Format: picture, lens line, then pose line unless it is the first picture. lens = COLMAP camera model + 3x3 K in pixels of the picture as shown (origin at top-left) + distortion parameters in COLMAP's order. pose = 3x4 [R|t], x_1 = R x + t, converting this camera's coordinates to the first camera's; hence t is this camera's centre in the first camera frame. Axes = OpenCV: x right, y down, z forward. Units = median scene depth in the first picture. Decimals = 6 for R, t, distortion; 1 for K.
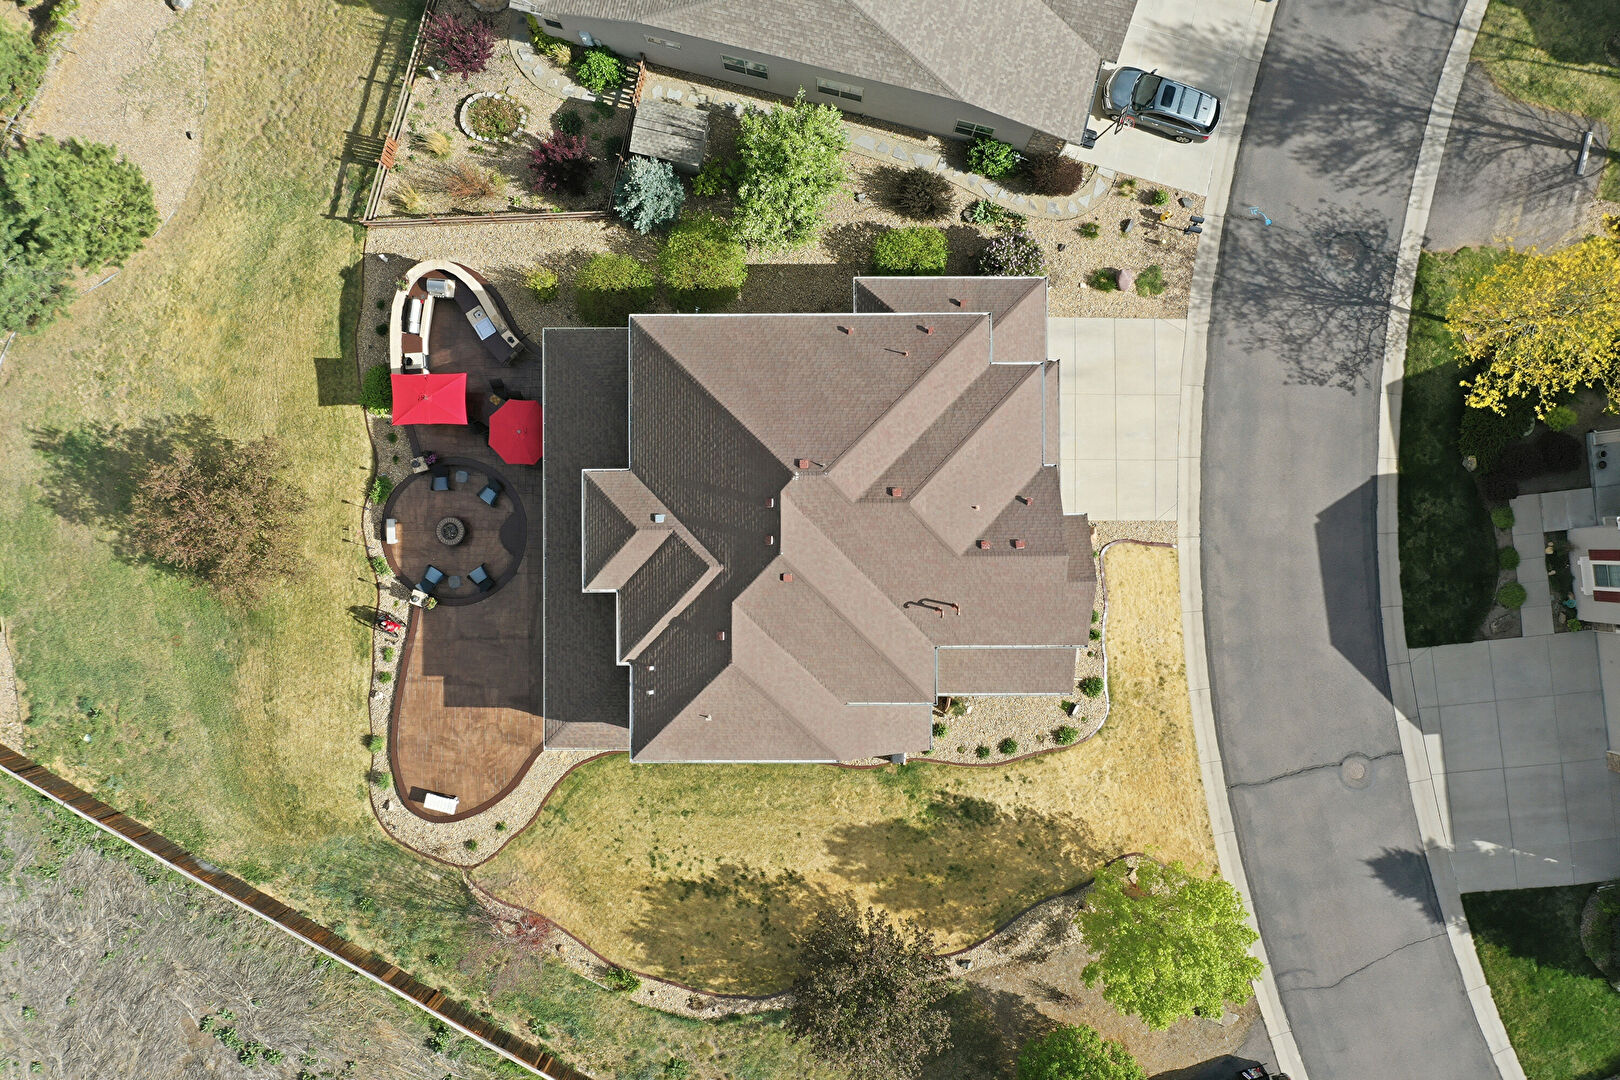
lens RADIAL K [[1269.8, 0, 809.5], [0, 1269.8, 533.4], [0, 0, 1]] dist [-0.004530, -0.006320]
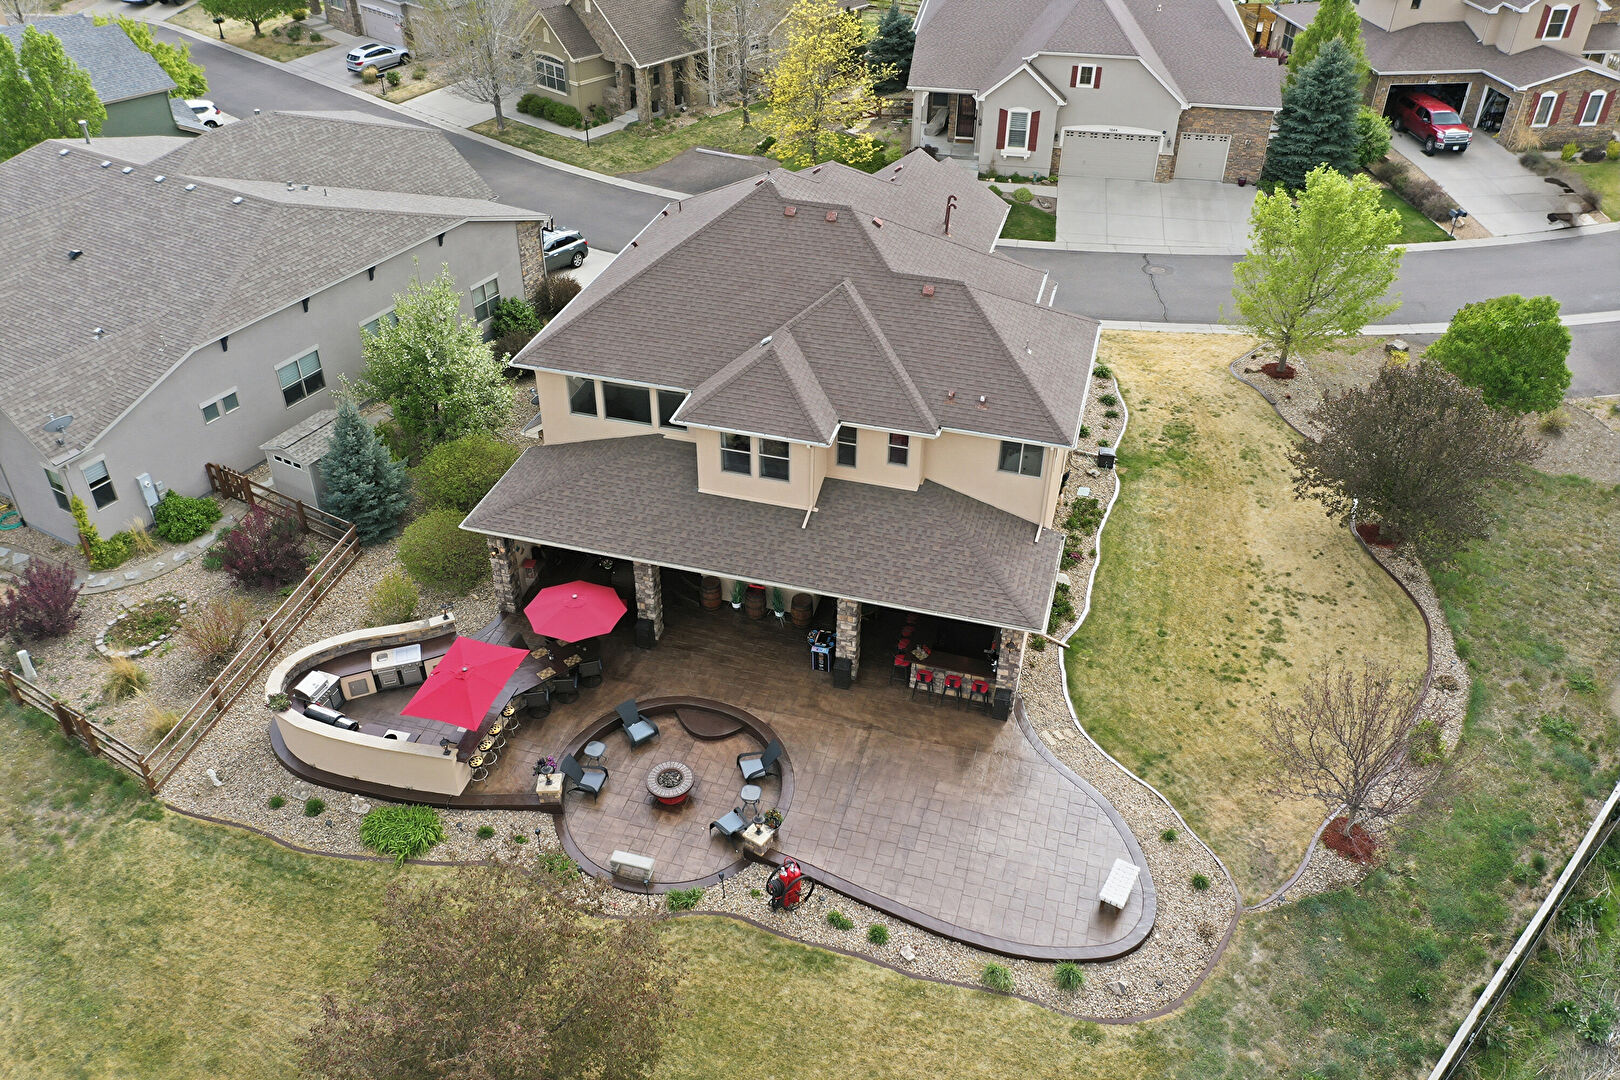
lens RADIAL K [[1269.8, 0, 810.5], [0, 1269.8, 536.2], [0, 0, 1]] dist [-0.004530, -0.006320]
pose [[0.273355, -0.554683, 0.785878, -0.677676], [0.961813, 0.169427, -0.214967, 0.174017], [-0.013911, 0.814630, 0.579815, 0.545710]]
